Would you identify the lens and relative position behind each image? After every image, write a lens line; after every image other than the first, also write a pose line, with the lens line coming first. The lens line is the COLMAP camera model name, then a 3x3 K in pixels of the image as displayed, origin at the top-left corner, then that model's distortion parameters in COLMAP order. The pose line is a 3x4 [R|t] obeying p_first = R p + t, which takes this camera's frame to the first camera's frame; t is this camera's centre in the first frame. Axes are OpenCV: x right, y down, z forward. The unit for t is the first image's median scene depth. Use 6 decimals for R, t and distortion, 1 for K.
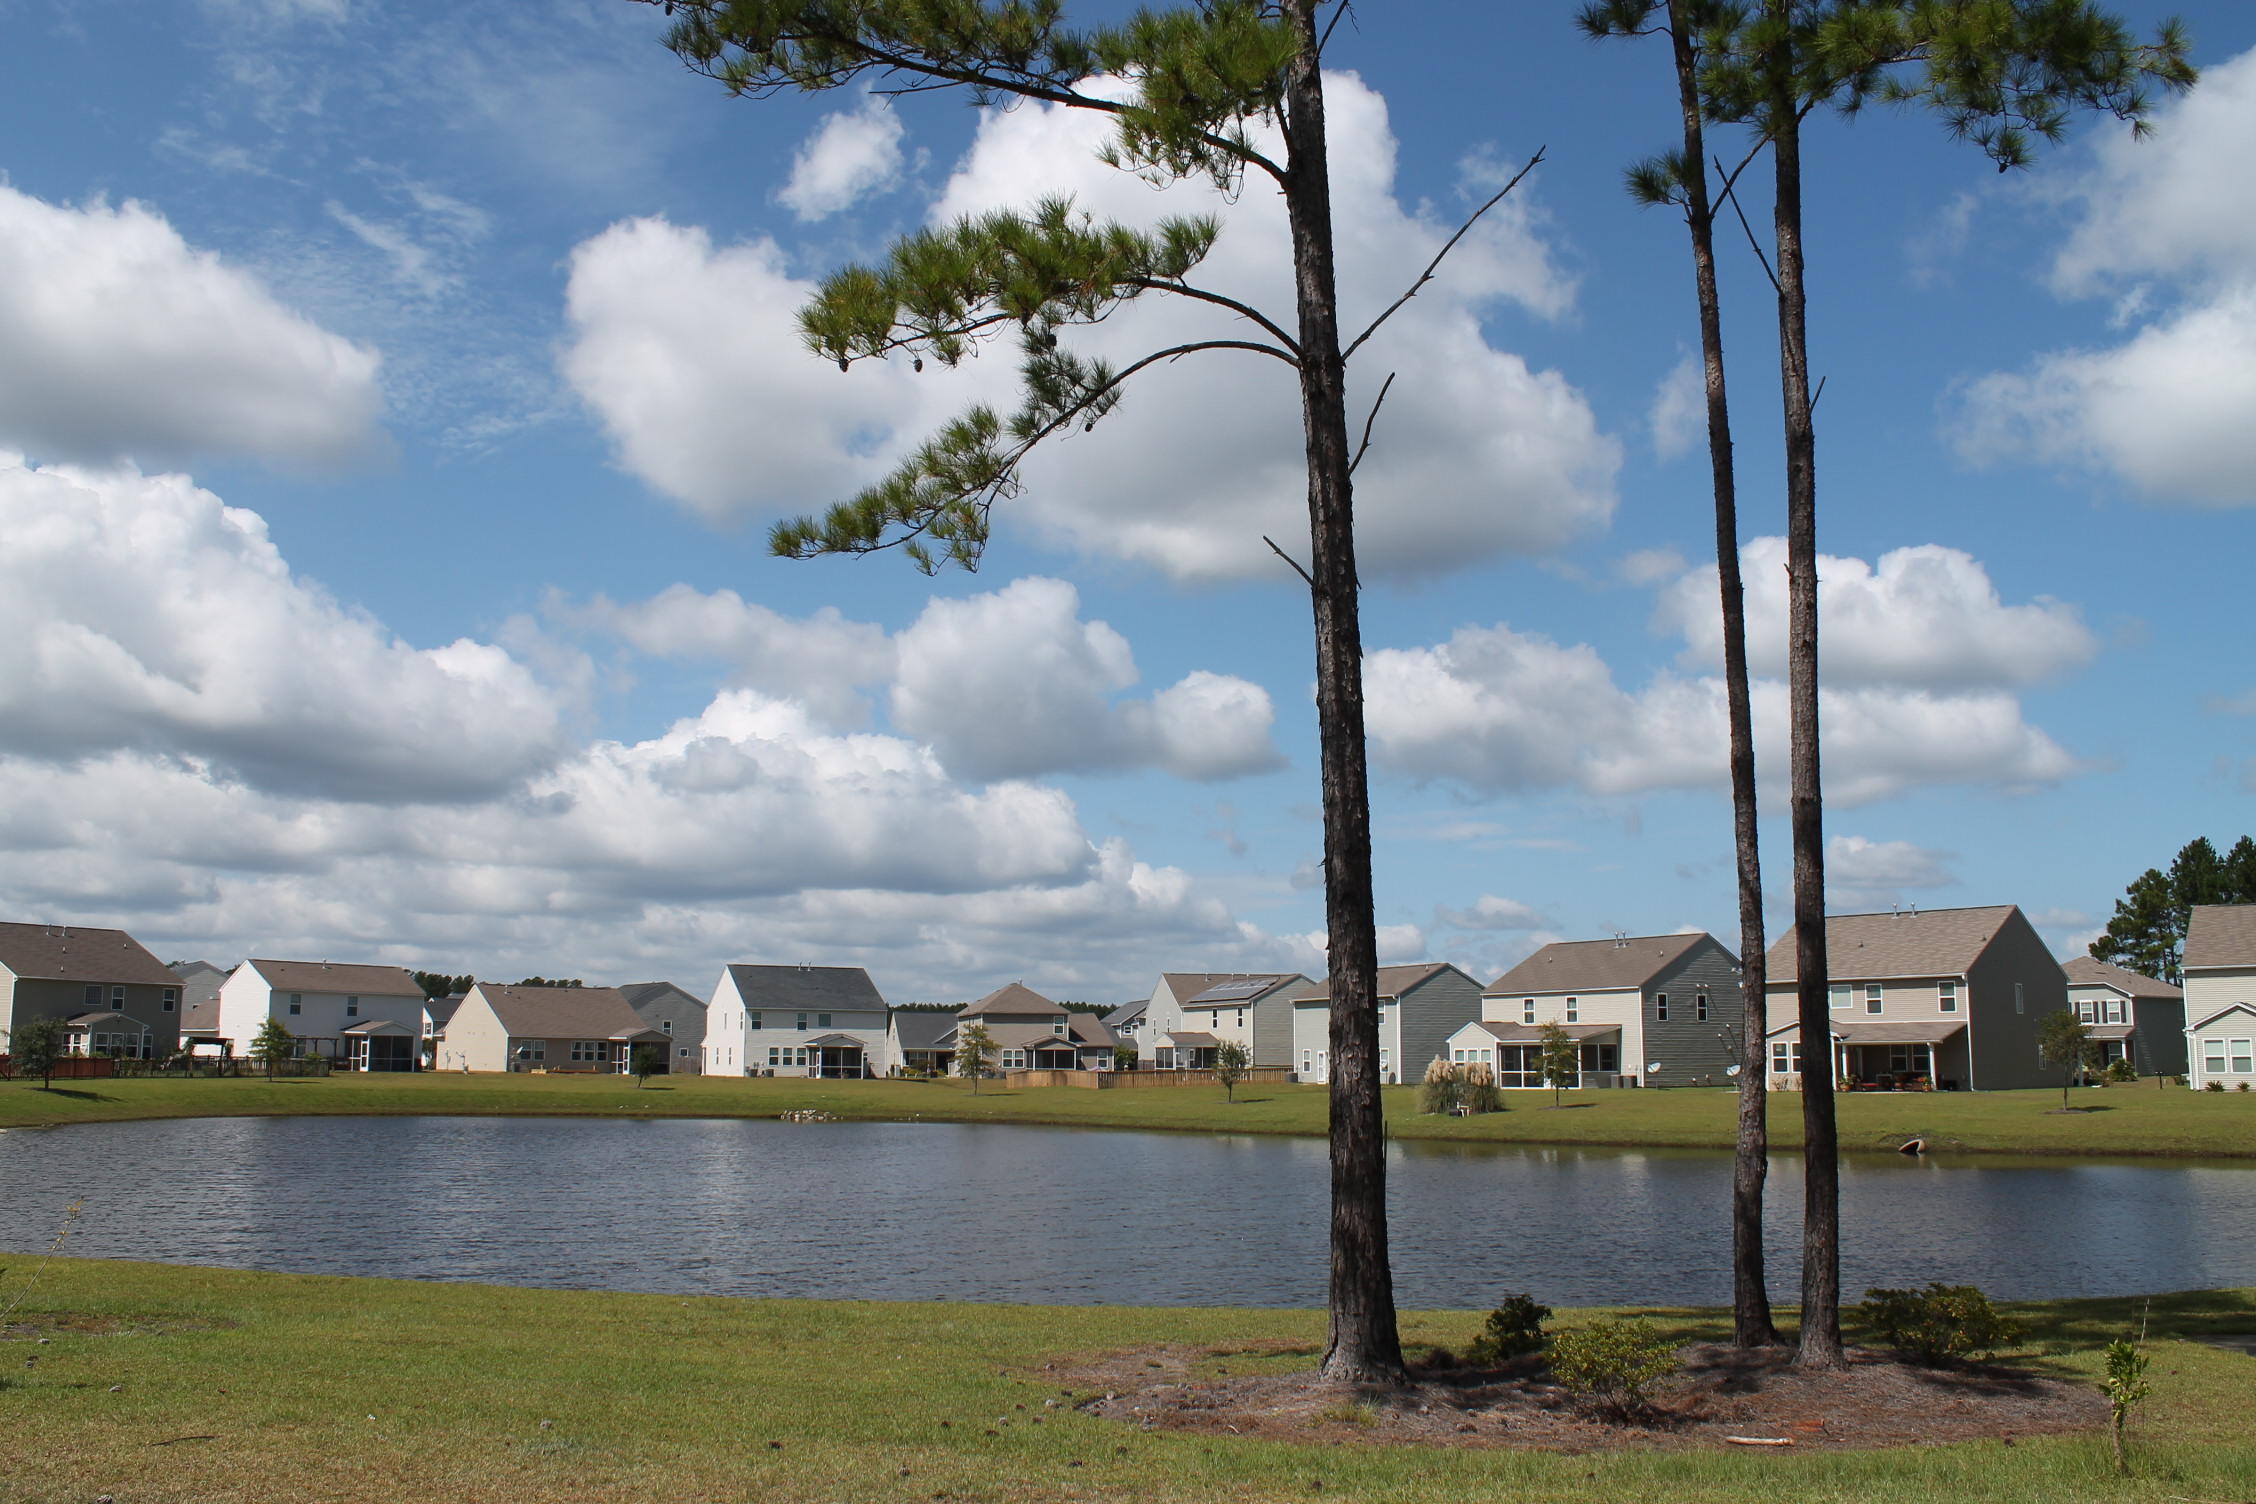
lens RADIAL K [[1915.8, 0, 1112.8], [0, 1915.8, 715.7], [0, 0, 1]] dist [-0.175989, 0.142702]
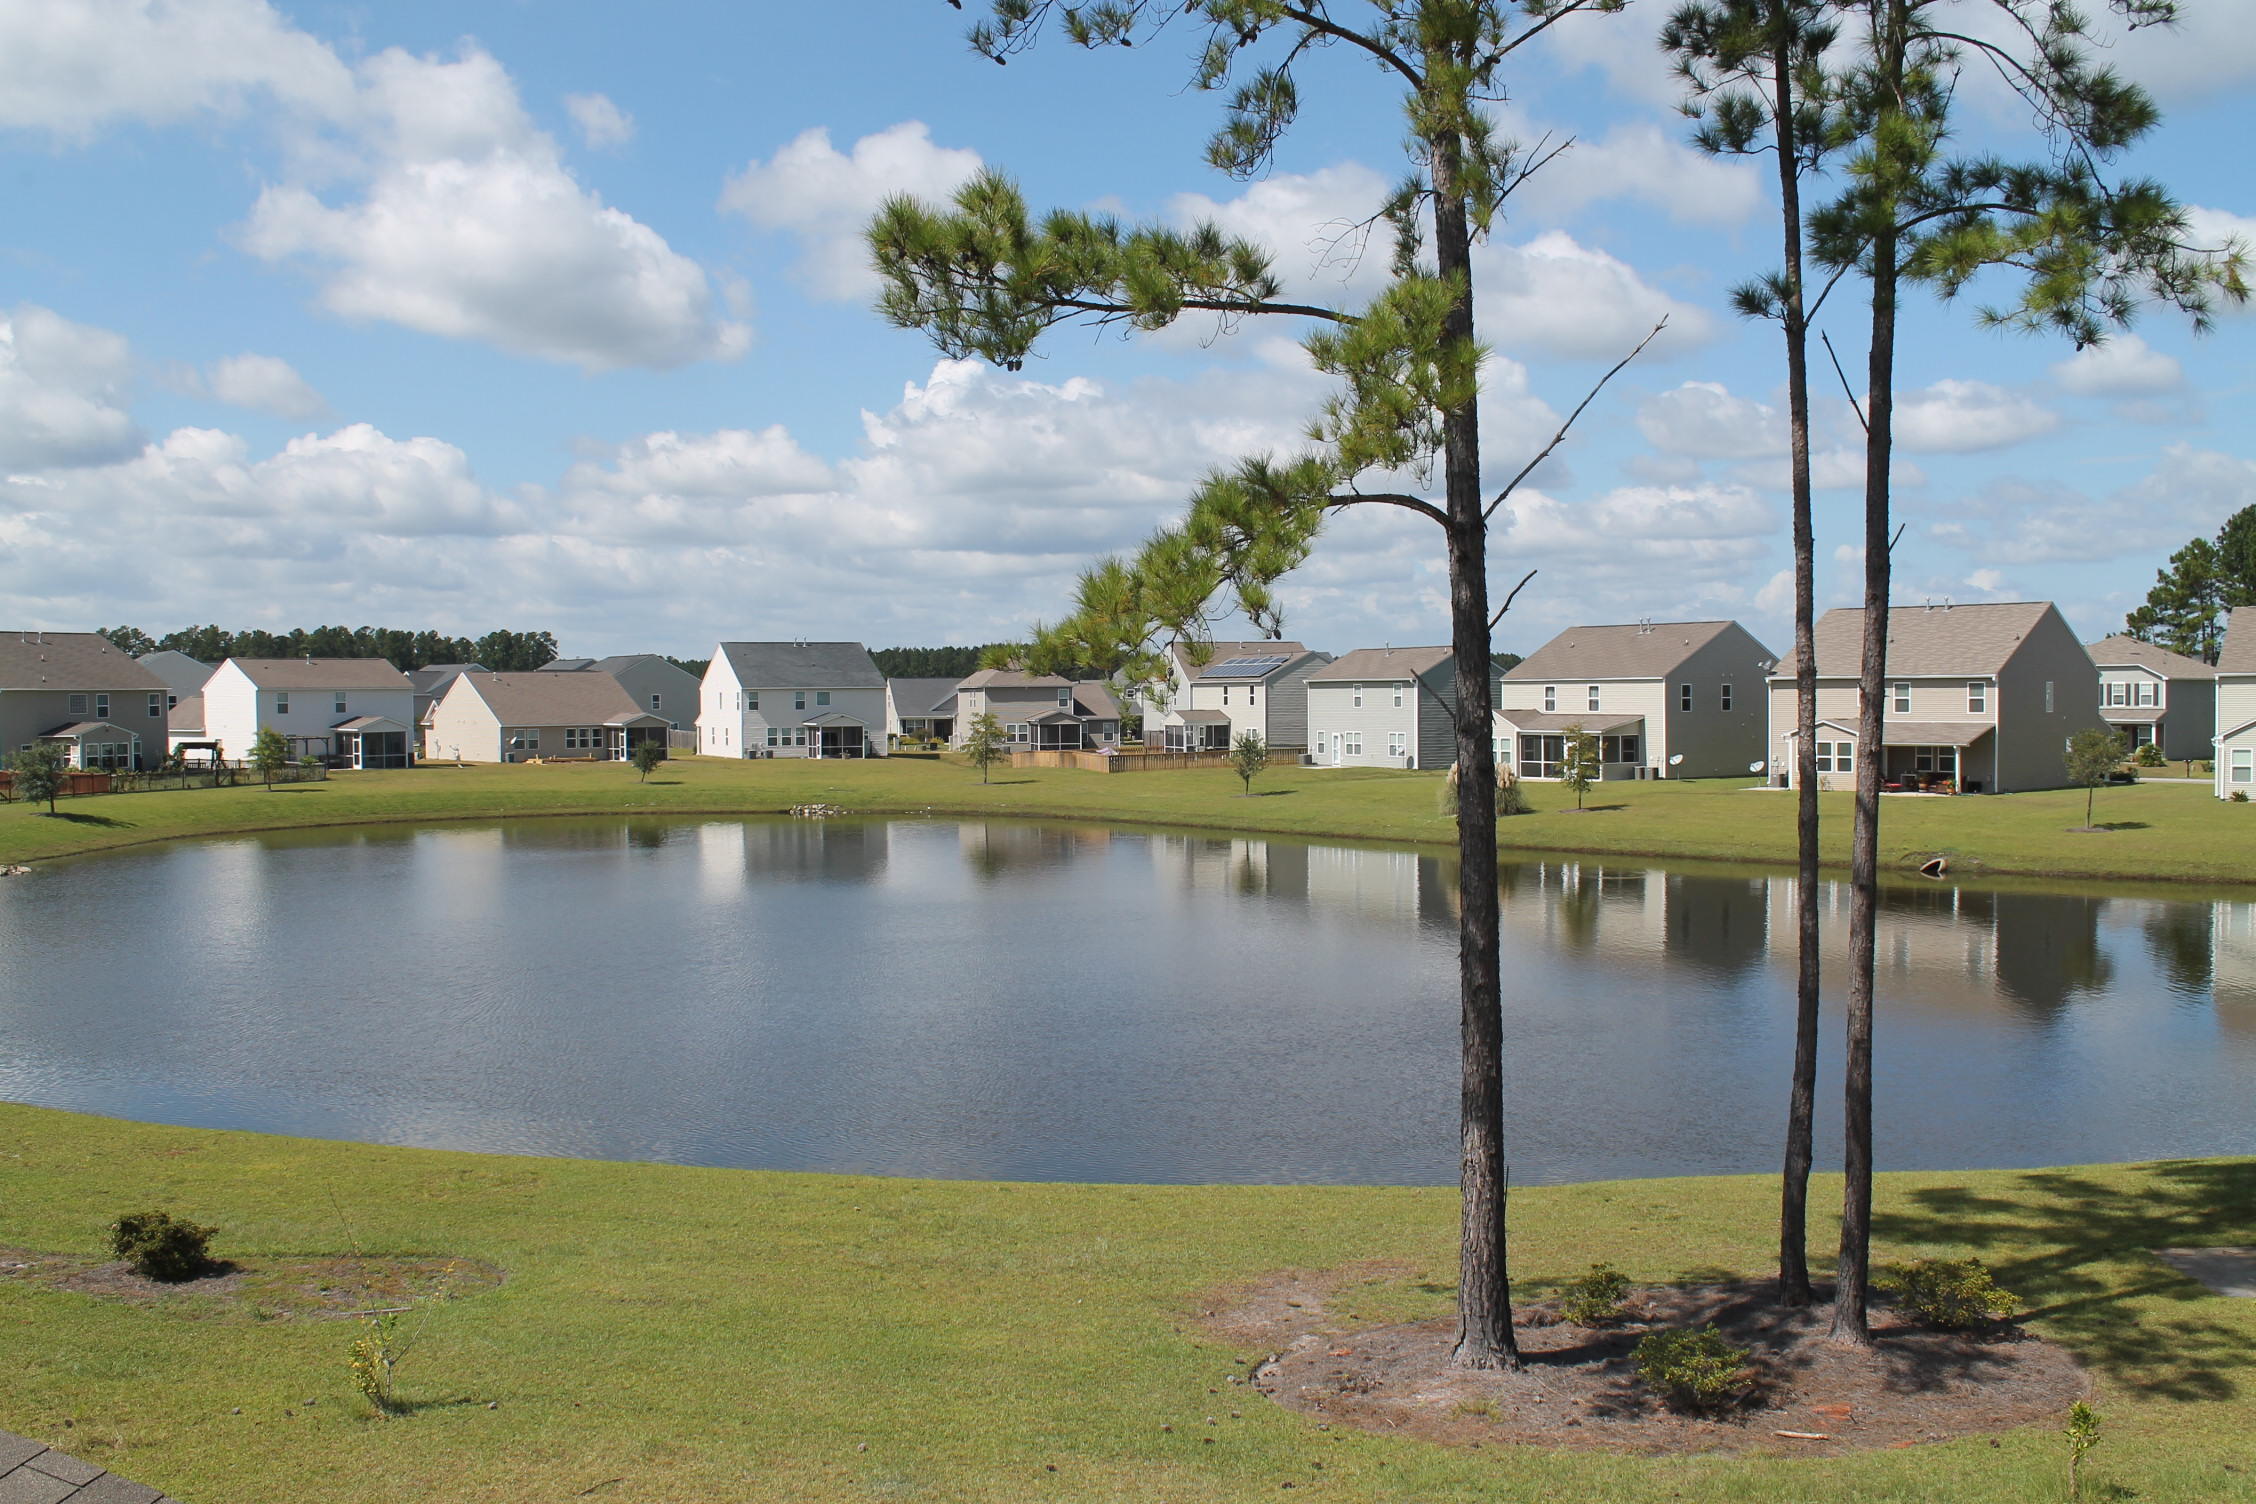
lens RADIAL K [[2108.4, 0, 1063.8], [0, 2108.4, 608.2], [0, 0, 1]] dist [-0.169072, 0.140205]
pose [[0.999955, -0.009429, -0.001432, -0.031767], [0.009534, 0.984350, 0.175965, -0.087432], [-0.000250, -0.175971, 0.984395, -0.061134]]
